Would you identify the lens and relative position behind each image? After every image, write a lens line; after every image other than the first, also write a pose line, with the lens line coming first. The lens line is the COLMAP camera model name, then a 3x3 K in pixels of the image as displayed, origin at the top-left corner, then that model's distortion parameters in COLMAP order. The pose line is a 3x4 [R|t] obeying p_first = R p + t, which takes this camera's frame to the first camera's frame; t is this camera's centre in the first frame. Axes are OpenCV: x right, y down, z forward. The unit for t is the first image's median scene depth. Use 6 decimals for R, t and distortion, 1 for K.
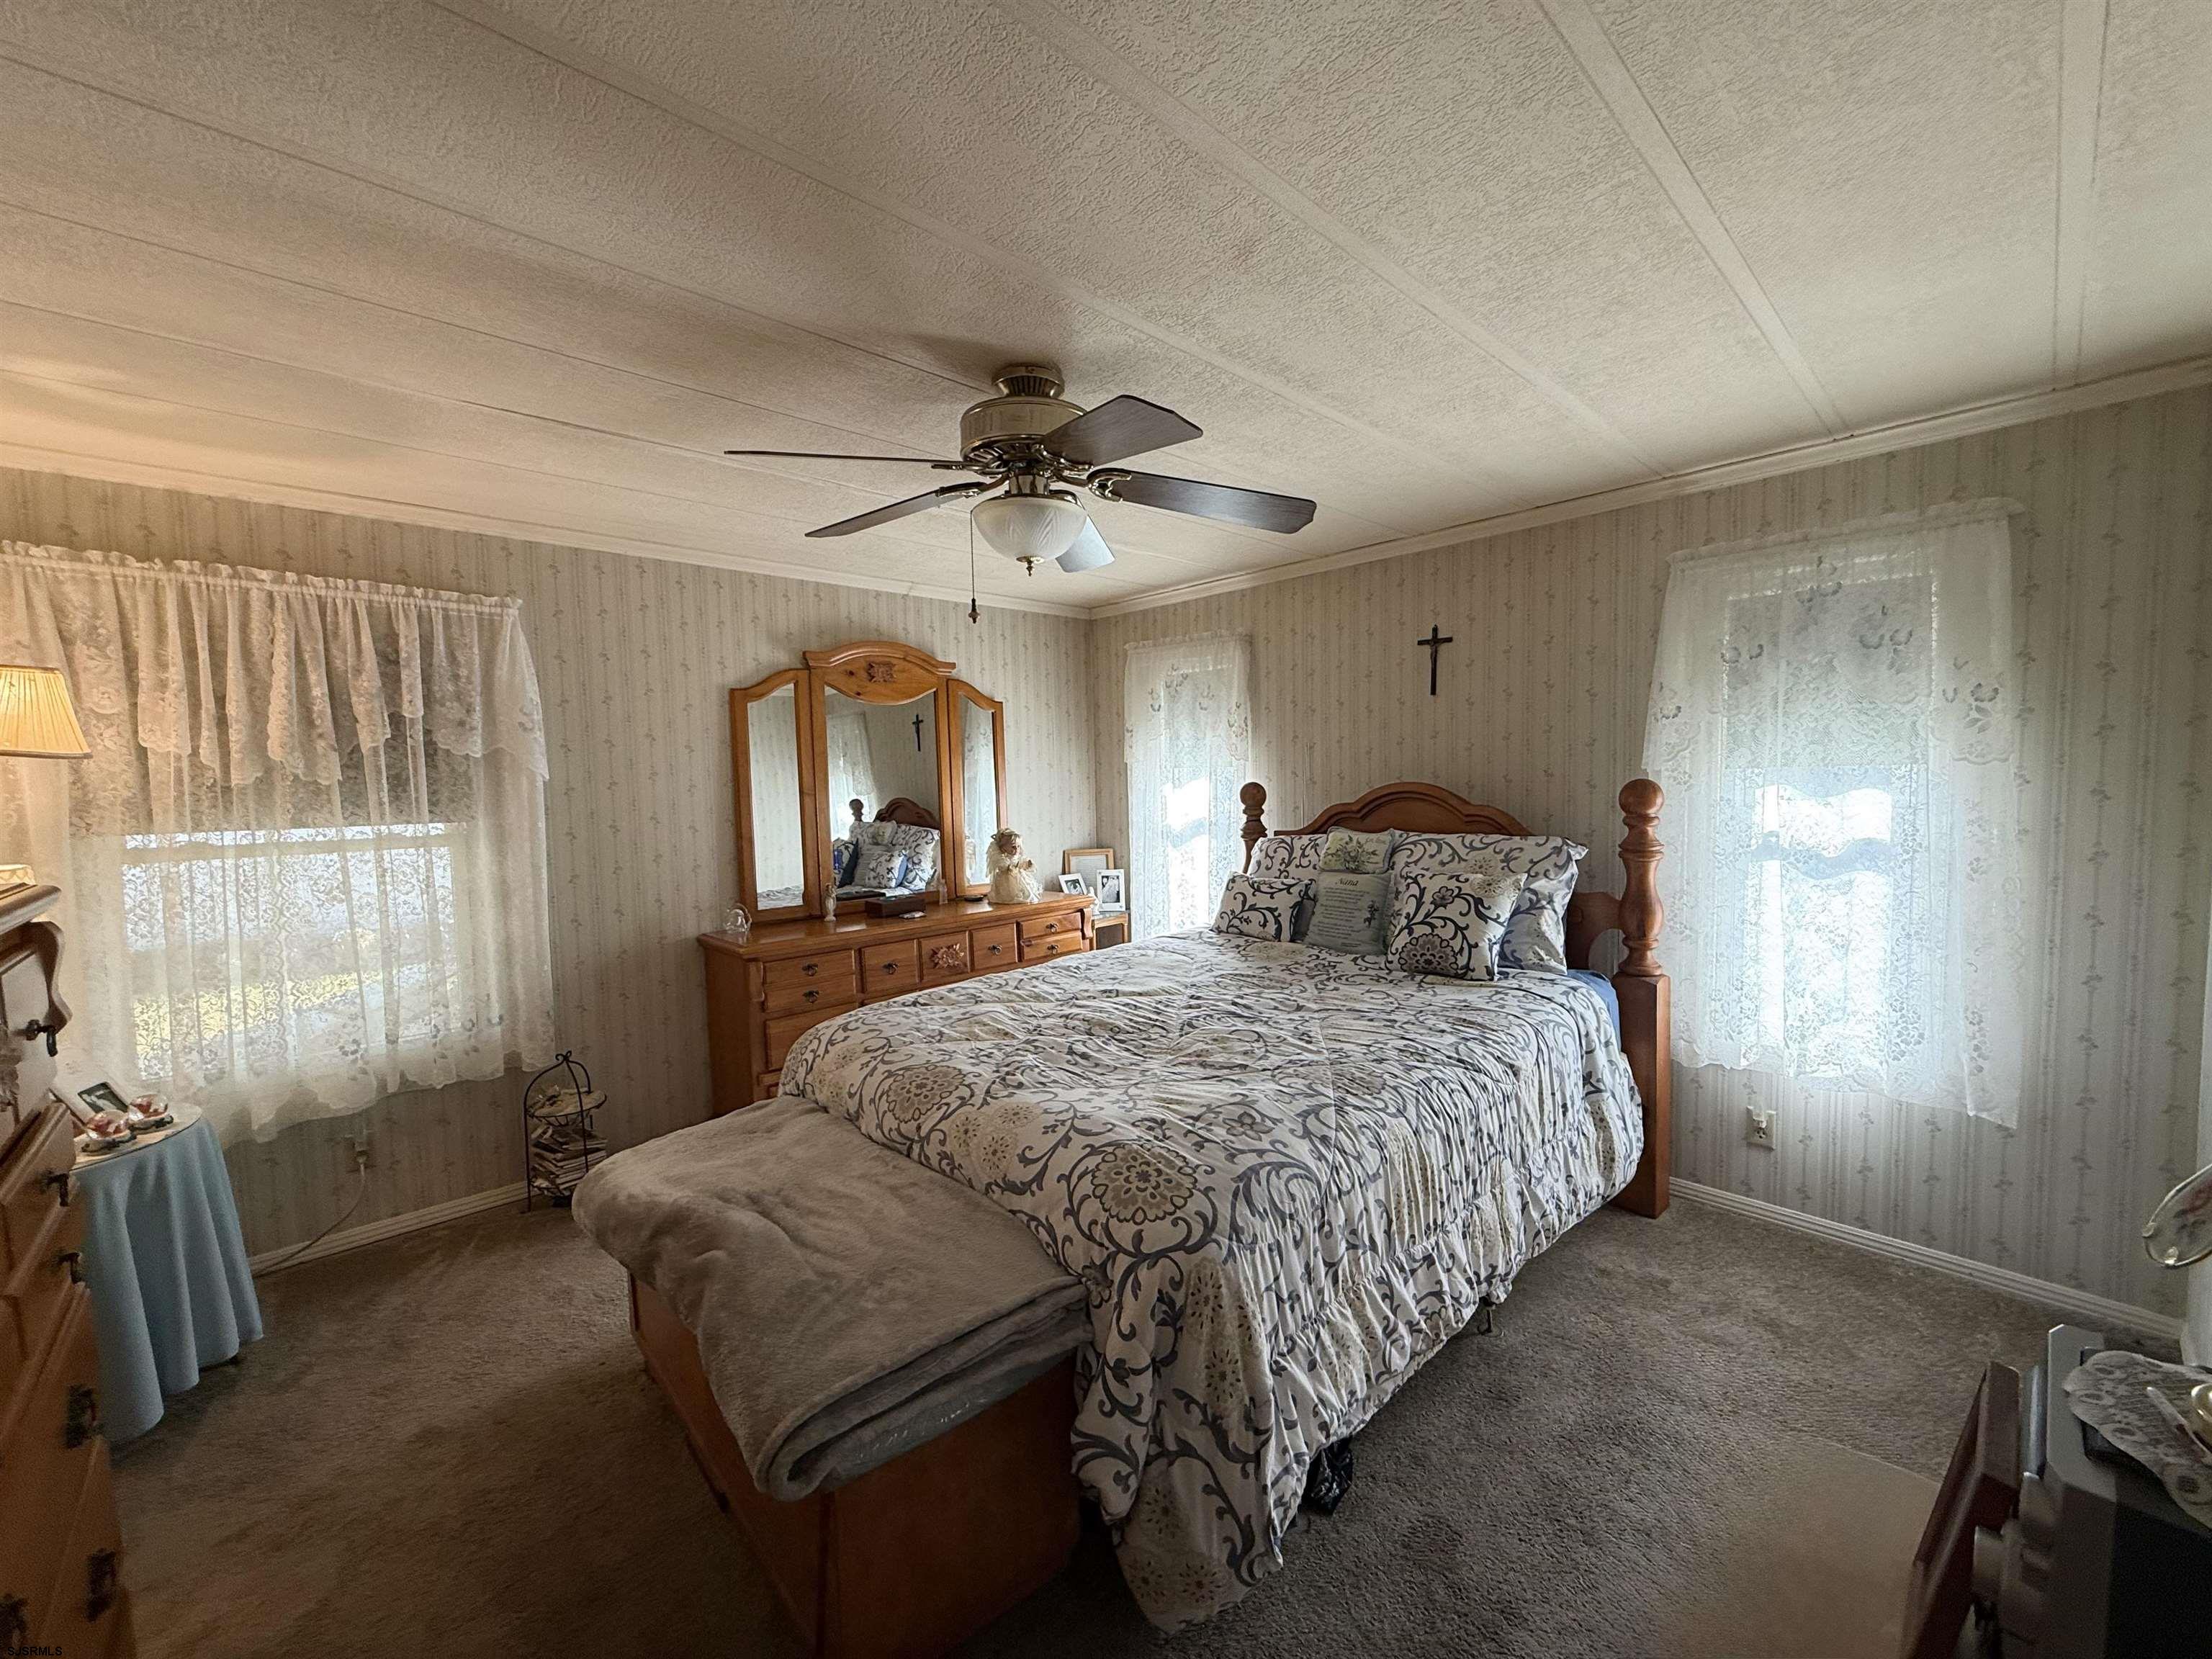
lens RADIAL K [[882.4, 0, 1099.6], [0, 882.4, 831.4], [0, 0, 1]] dist [0.001252, -0.000153]
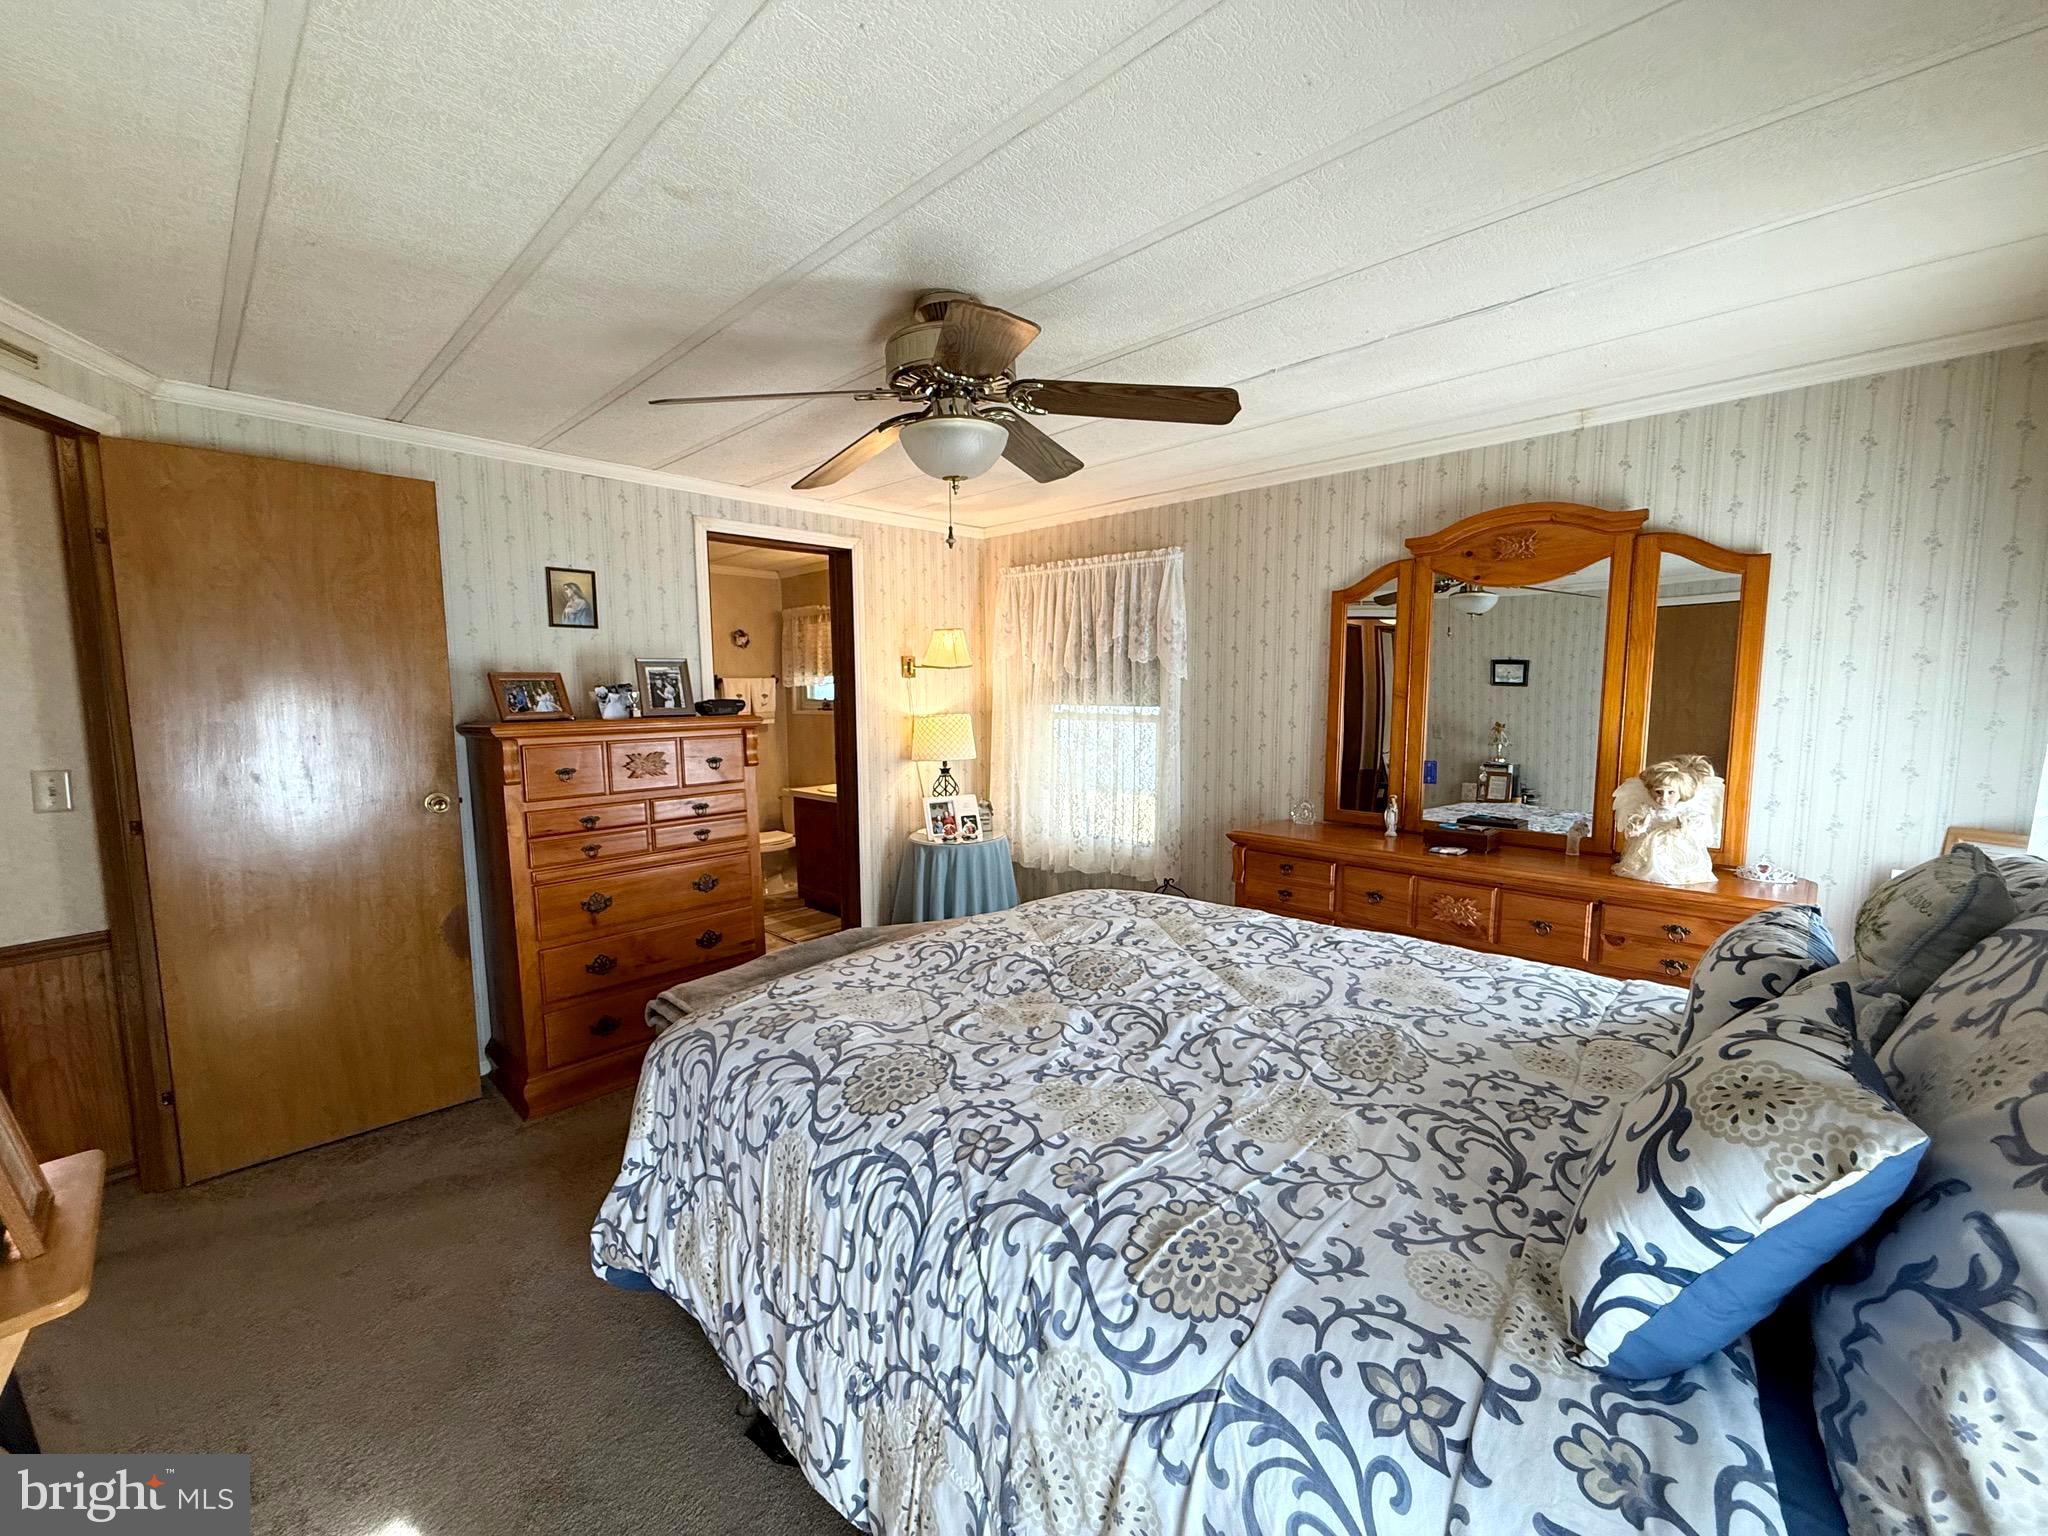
lens RADIAL K [[817.0, 0, 1017.1], [0, 817.0, 768.7], [0, 0, 1]] dist [0.001252, -0.000153]
pose [[0.051948, 0.121487, -0.991233, 0.642444], [-0.061747, 0.991065, 0.118230, -0.056528], [0.996739, 0.055063, 0.058985, 0.708786]]
